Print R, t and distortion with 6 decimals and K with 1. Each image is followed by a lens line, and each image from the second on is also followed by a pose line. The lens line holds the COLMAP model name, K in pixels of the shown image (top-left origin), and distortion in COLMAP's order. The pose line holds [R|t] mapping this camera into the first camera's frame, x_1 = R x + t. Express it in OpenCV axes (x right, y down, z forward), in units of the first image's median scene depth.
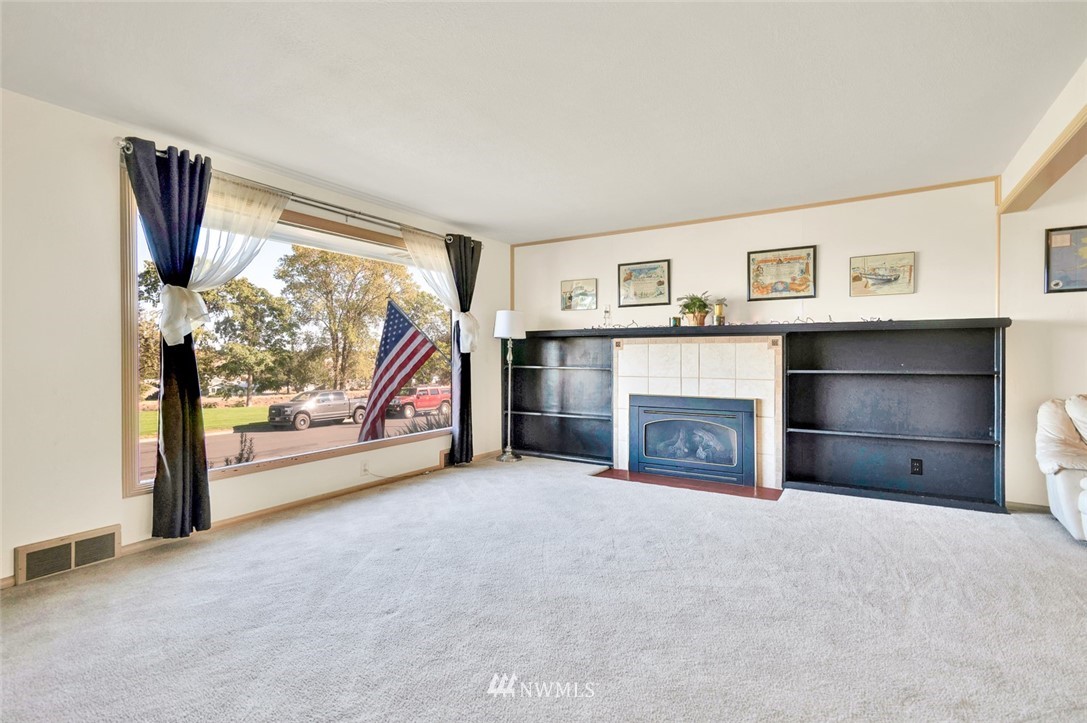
lens RADIAL K [[537.7, 0, 539.1], [0, 537.7, 355.7], [0, 0, 1]] dist [0.003581, -0.001276]
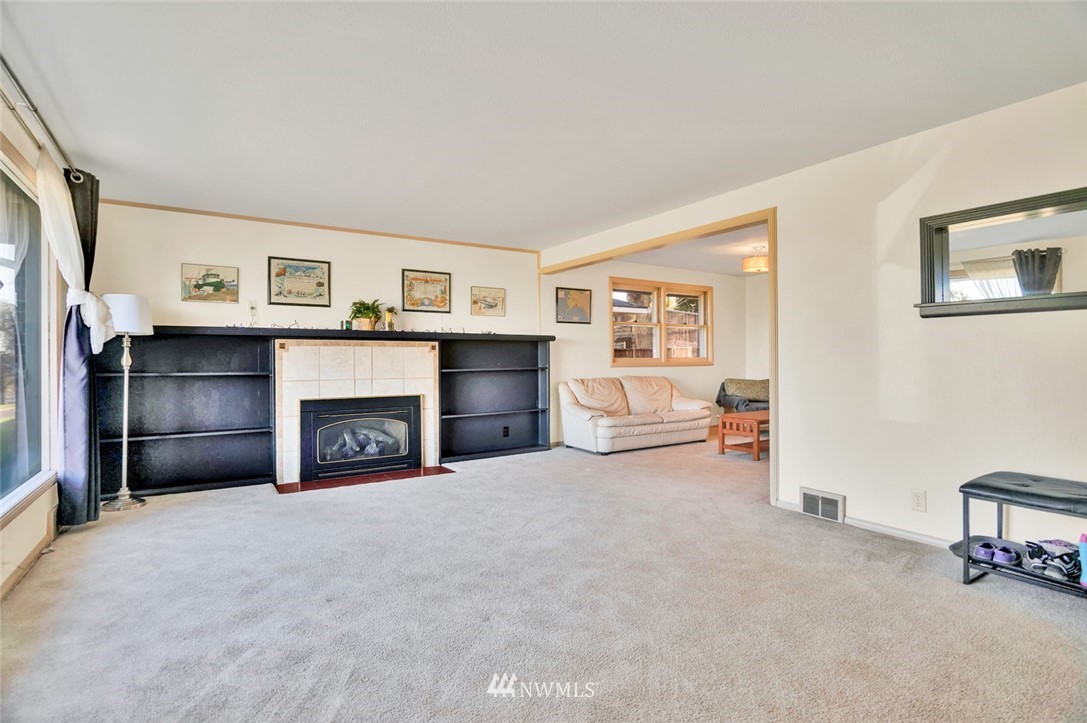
lens RADIAL K [[537.7, 0, 547.9], [0, 537.7, 357.4], [0, 0, 1]] dist [0.003581, -0.001276]
pose [[0.414085, 0.001477, 0.910237, -0.546002], [0.004042, 0.999986, -0.003461, 0.003428], [-0.910229, 0.005113, 0.414073, 0.240664]]
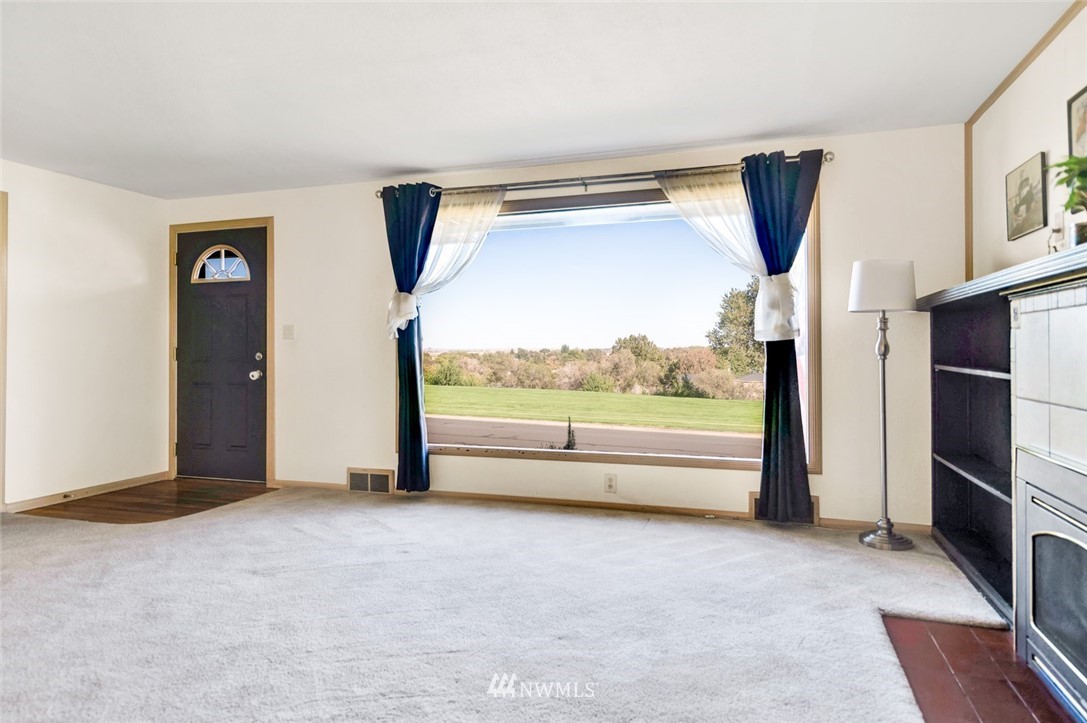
lens RADIAL K [[663.8, 0, 536.5], [0, 663.8, 340.1], [0, 0, 1]] dist [0.014234, -0.007477]
pose [[0.226828, -0.013005, -0.973848, 0.595170], [0.002159, 0.999915, -0.012850, 0.003106], [0.973932, 0.000812, 0.226837, 0.613629]]
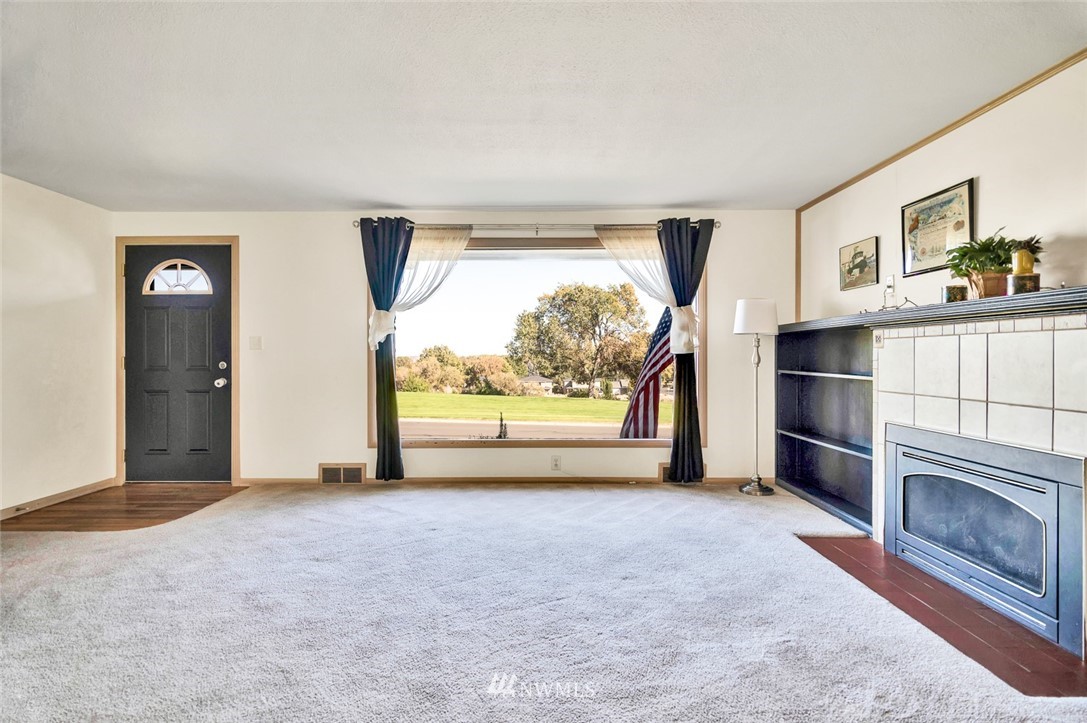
lens RADIAL K [[537.7, 0, 528.5], [0, 537.7, 354.0], [0, 0, 1]] dist [0.003581, -0.001276]
pose [[0.520290, -0.003242, -0.853983, 0.515319], [-0.000092, 0.999993, -0.003852, -0.001484], [0.853989, 0.002083, 0.520286, 0.373339]]
